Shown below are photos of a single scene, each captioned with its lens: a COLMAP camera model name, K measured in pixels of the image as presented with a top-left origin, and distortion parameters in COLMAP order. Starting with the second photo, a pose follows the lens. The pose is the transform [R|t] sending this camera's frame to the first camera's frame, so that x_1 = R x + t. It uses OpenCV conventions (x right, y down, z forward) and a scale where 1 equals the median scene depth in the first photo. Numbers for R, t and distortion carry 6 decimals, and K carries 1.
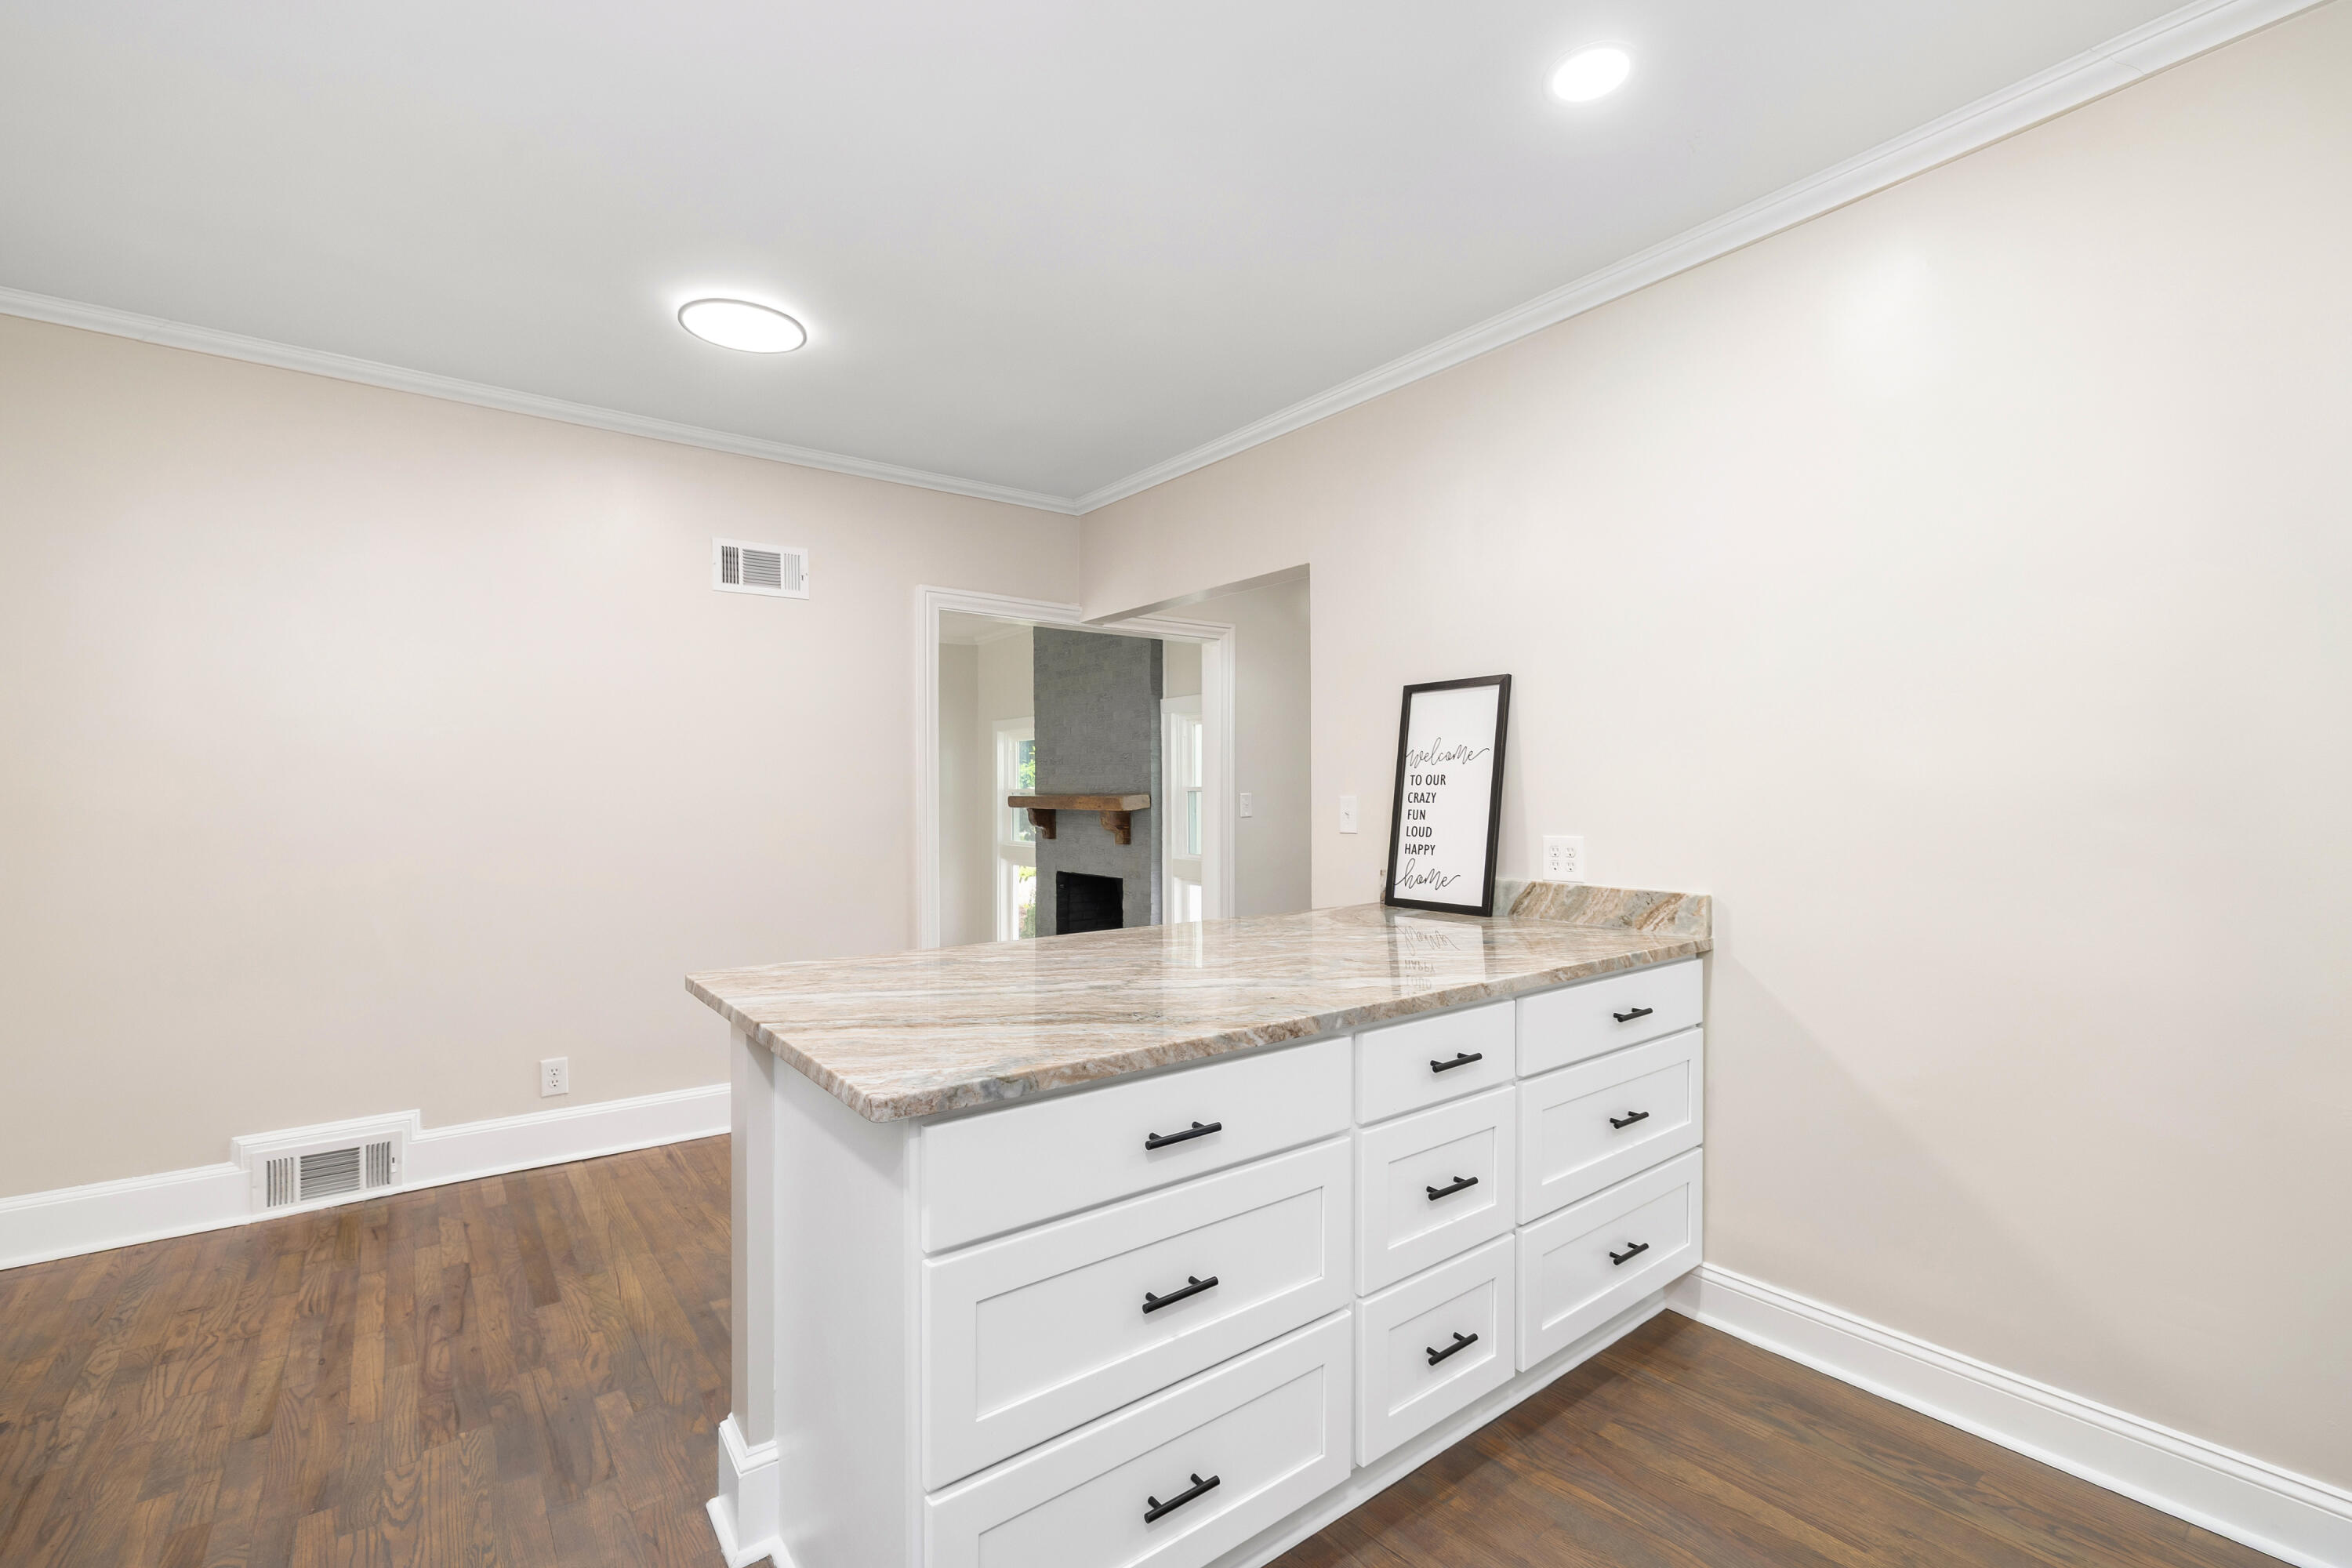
lens RADIAL K [[1035.0, 0, 1176.0], [0, 1035.0, 784.0], [0, 0, 1]] dist [0.000171, 0.000130]
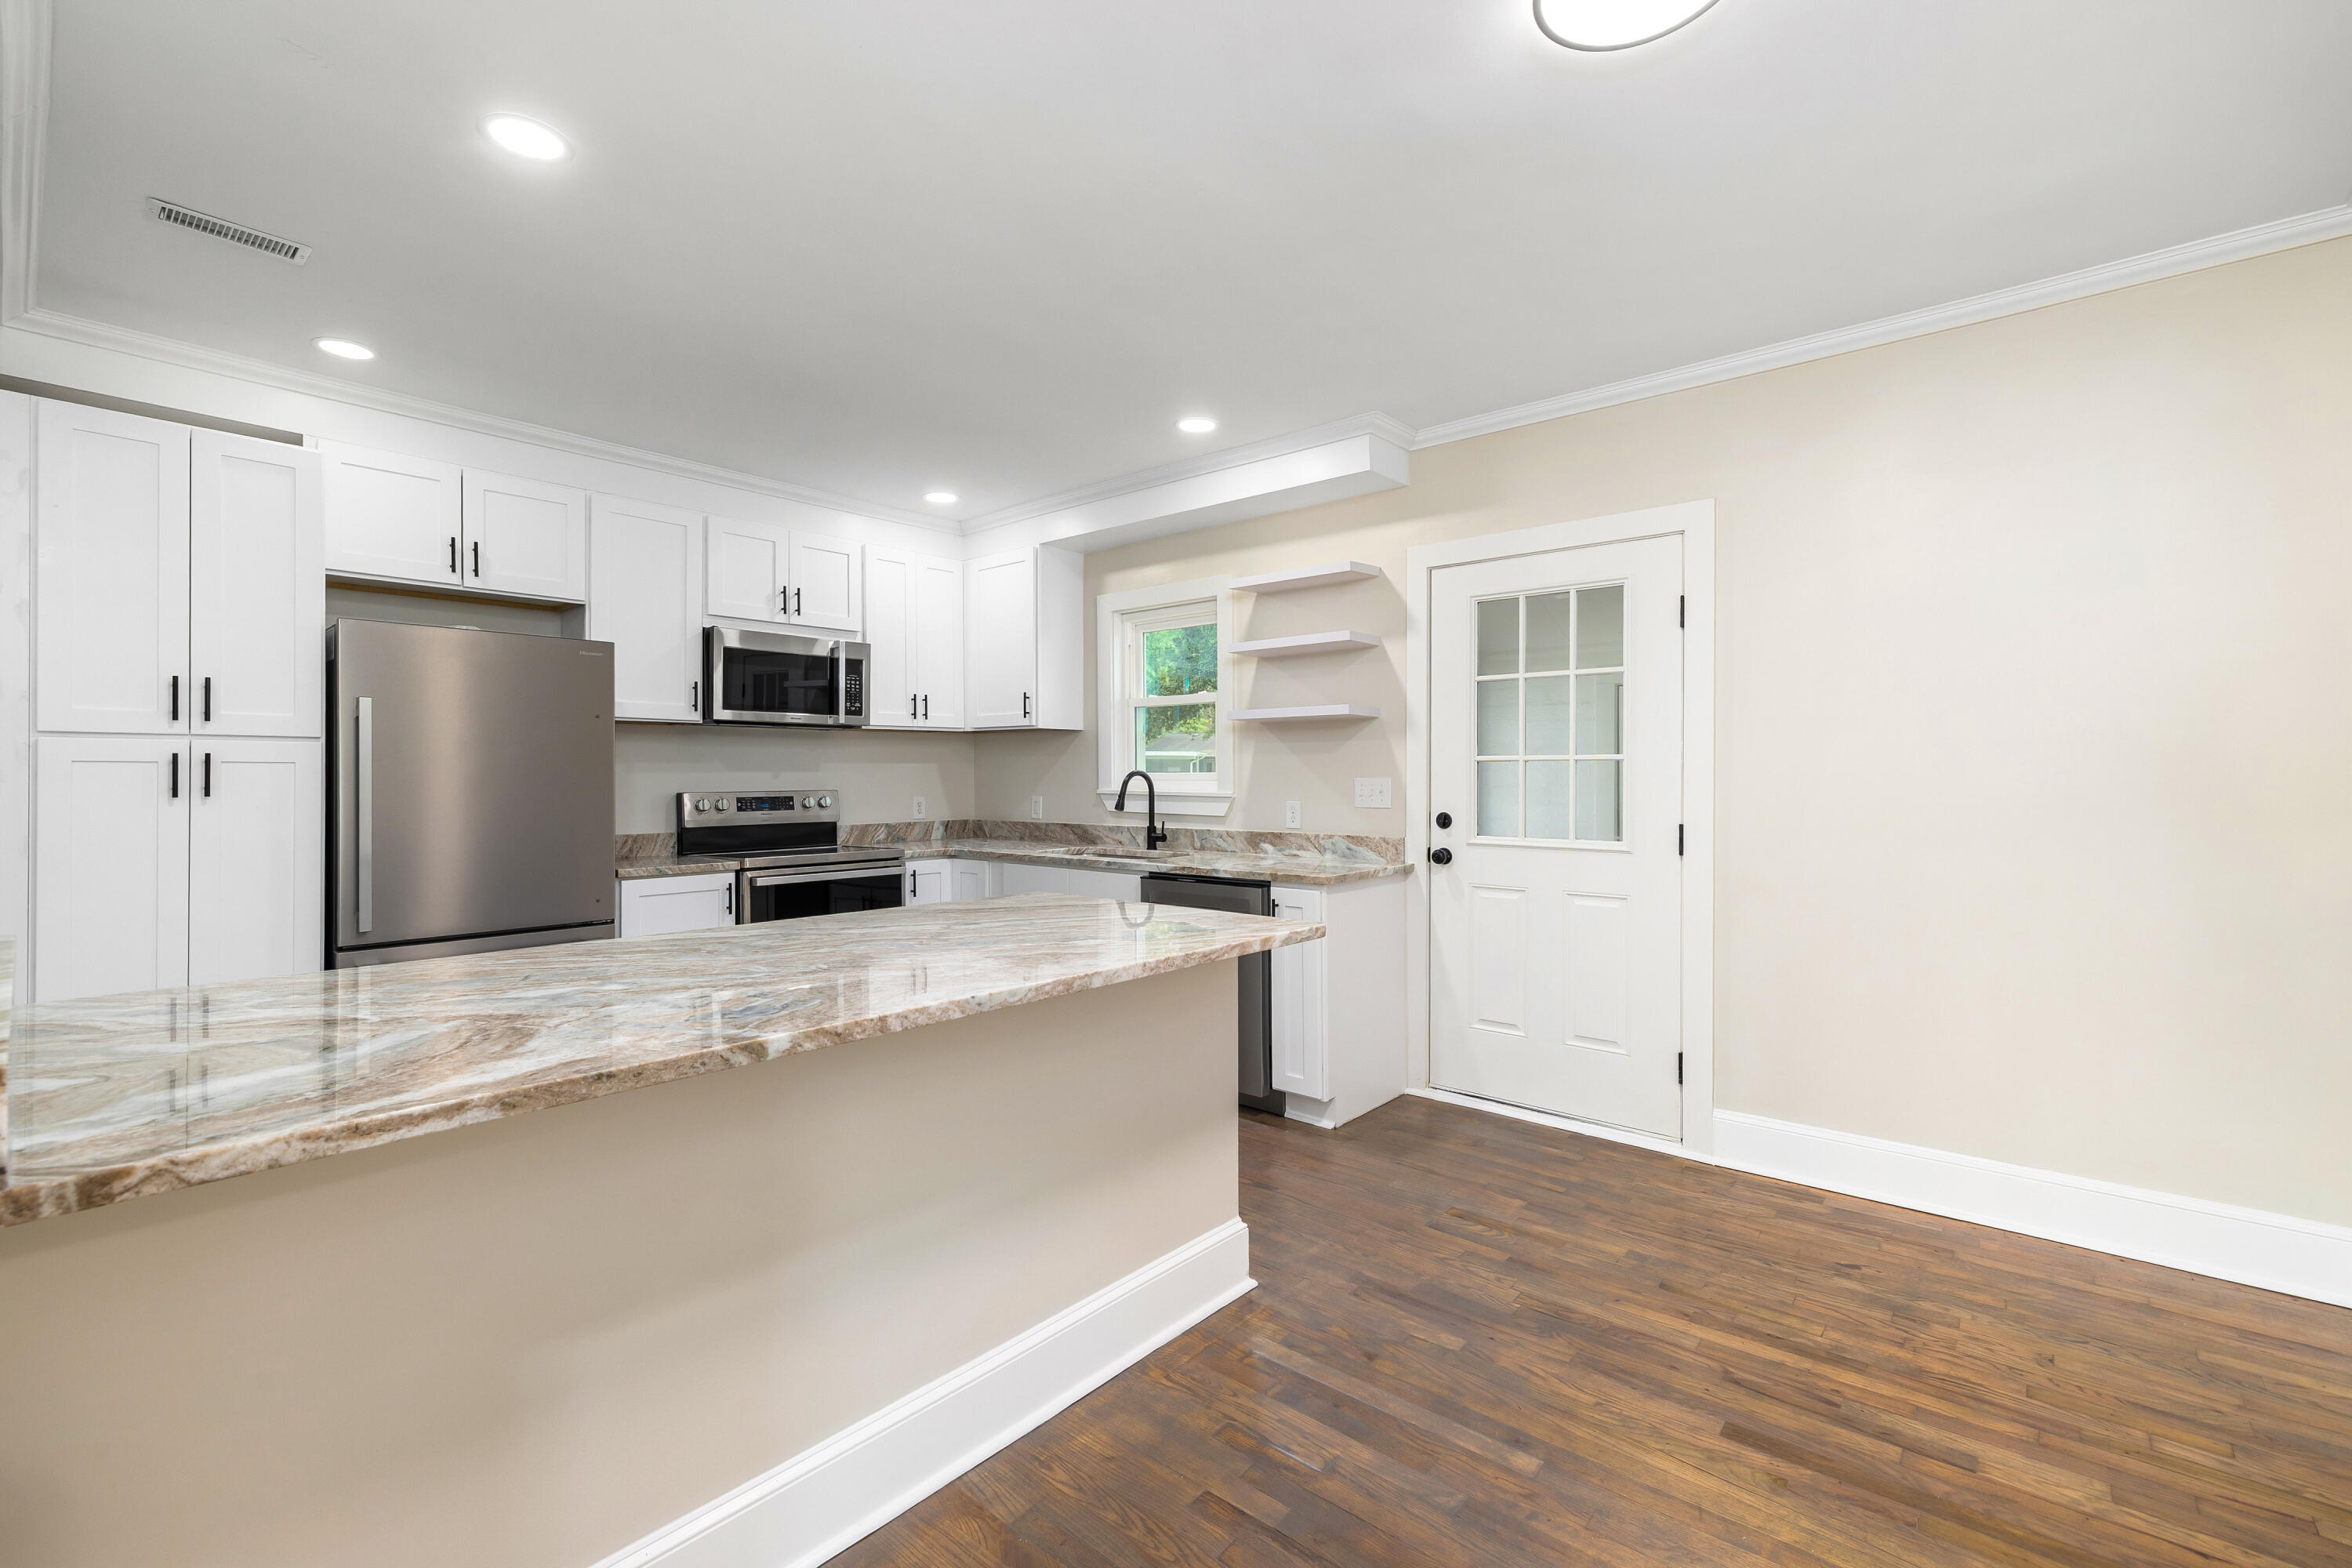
lens RADIAL K [[1035.0, 0, 1176.0], [0, 1035.0, 784.0], [0, 0, 1]] dist [0.000171, 0.000130]
pose [[-0.979681, 0.002355, -0.200547, -0.055528], [0.002886, 0.999993, -0.002354, 0.022479], [0.200540, -0.002885, -0.979681, 1.850705]]
